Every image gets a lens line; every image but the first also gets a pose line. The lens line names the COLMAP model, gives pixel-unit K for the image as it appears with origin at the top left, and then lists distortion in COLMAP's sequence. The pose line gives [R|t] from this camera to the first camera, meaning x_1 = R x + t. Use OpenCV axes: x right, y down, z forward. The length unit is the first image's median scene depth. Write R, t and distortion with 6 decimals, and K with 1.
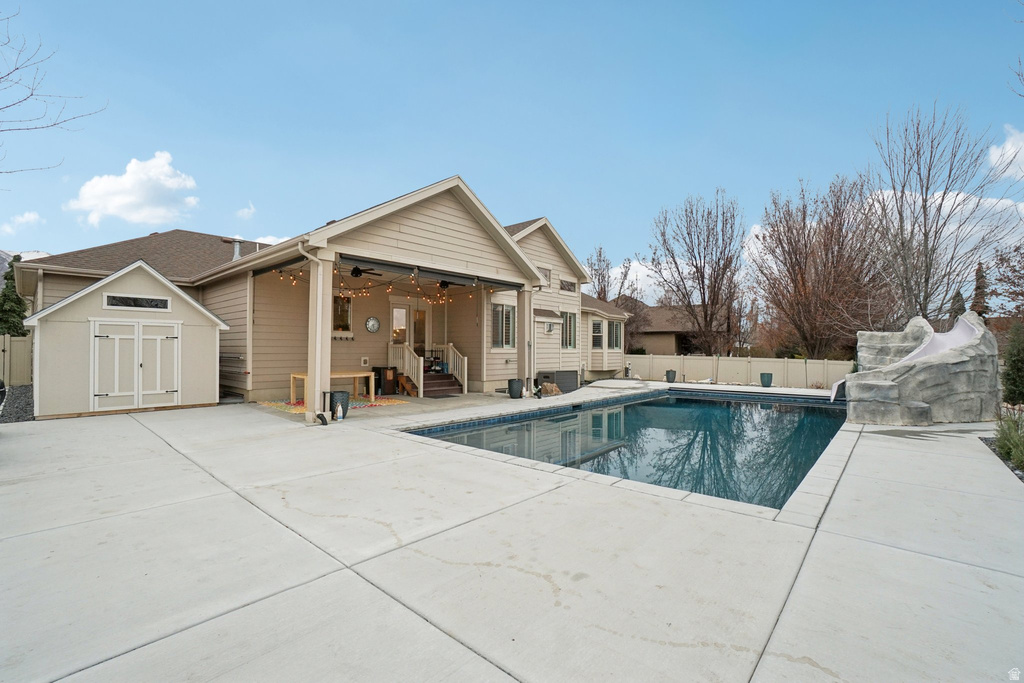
lens RADIAL K [[456.2, 0, 517.3], [0, 456.2, 339.4], [0, 0, 1]] dist [-0.043954, 0.009106]
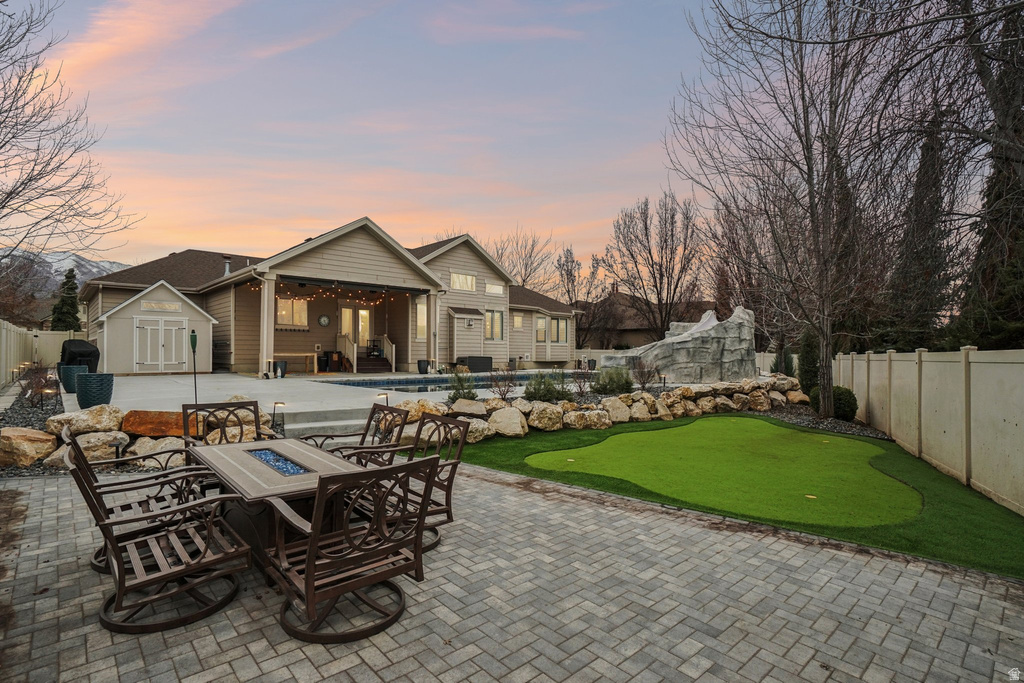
lens RADIAL K [[505.0, 0, 508.1], [0, 505.0, 343.8], [0, 0, 1]] dist [-0.016231, -0.000652]
pose [[0.994393, -0.002792, -0.105708, 0.488627], [0.003309, 0.999983, 0.004716, 0.039292], [0.105693, -0.005040, 0.994386, -0.560418]]
